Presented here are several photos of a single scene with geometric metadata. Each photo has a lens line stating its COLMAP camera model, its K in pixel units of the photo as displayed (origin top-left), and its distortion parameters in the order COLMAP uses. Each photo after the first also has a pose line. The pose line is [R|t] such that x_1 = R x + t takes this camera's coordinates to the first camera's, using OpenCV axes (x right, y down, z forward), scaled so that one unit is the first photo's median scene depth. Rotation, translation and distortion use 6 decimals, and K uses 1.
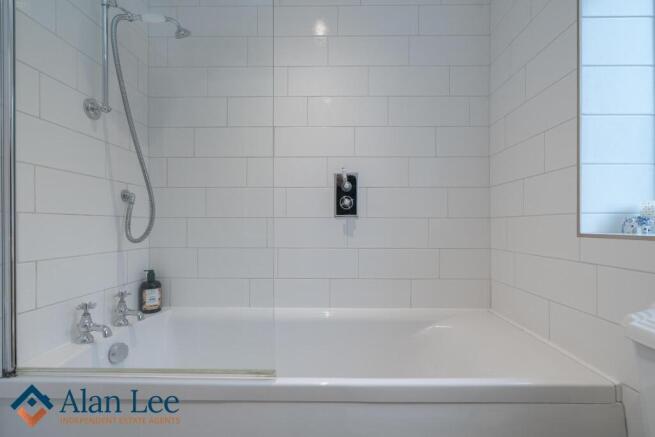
lens RADIAL K [[305.2, 0, 327.5], [0, 305.2, 218.5], [0, 0, 1]] dist [0.002364, 0.000379]
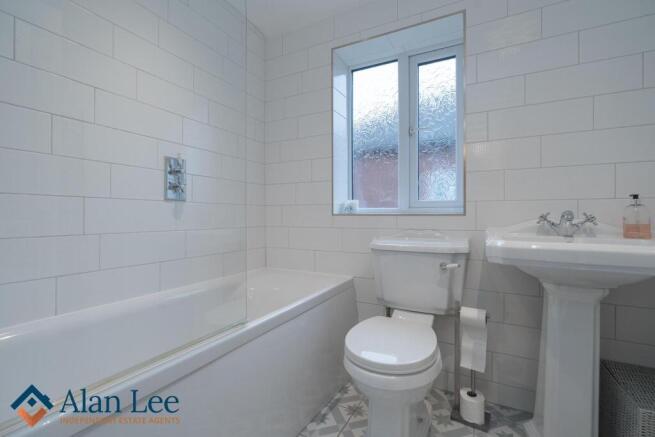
lens RADIAL K [[305.2, 0, 327.5], [0, 305.2, 218.5], [0, 0, 1]] dist [0.002364, 0.000379]
pose [[0.436377, -0.007496, 0.899733, -1.050479], [-0.018767, 0.999672, 0.017431, 0.043849], [-0.899568, -0.024491, 0.436093, 0.131100]]
